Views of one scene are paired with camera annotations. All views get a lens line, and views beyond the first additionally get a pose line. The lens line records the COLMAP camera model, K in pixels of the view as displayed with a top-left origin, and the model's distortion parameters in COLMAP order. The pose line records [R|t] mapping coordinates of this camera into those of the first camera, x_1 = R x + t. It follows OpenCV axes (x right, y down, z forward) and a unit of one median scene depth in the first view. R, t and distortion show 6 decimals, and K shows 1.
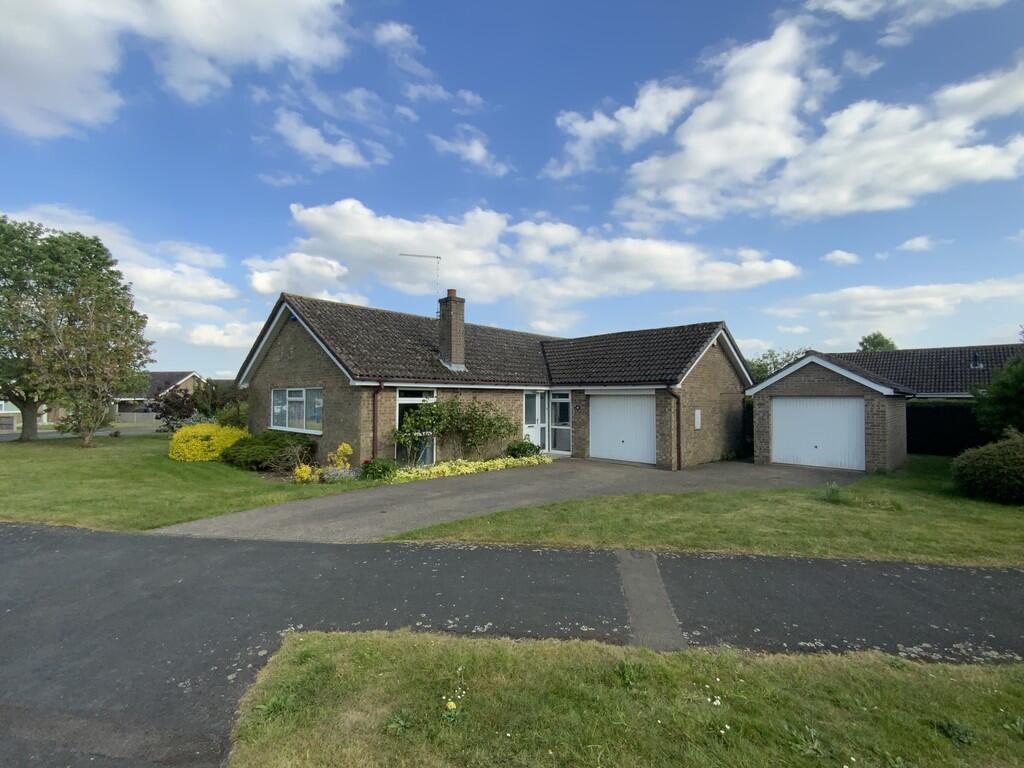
lens RADIAL K [[470.6, 0, 512.5], [0, 470.6, 393.9], [0, 0, 1]] dist [-0.001656, -0.004062]
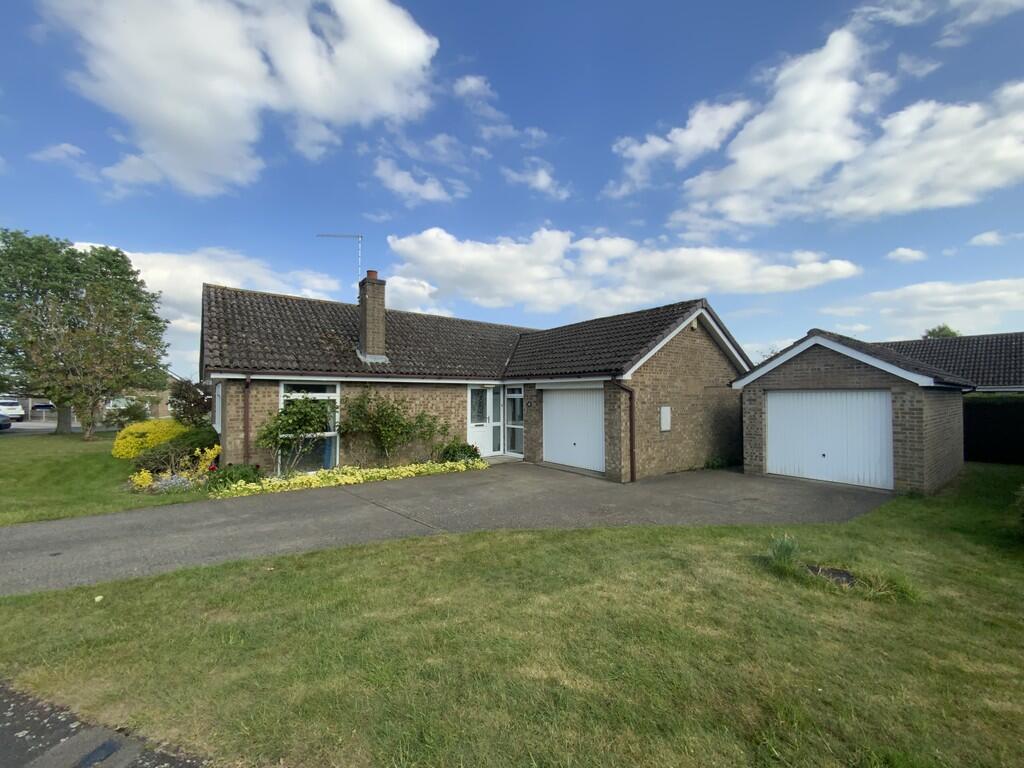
lens RADIAL K [[413.5, 0, 509.1], [0, 413.5, 391.4], [0, 0, 1]] dist [0.002710, -0.010285]
pose [[0.988210, -0.004871, -0.153026, 0.230005], [0.004586, 0.999987, -0.002210, 0.007248], [0.153035, 0.001482, 0.988220, 0.245775]]
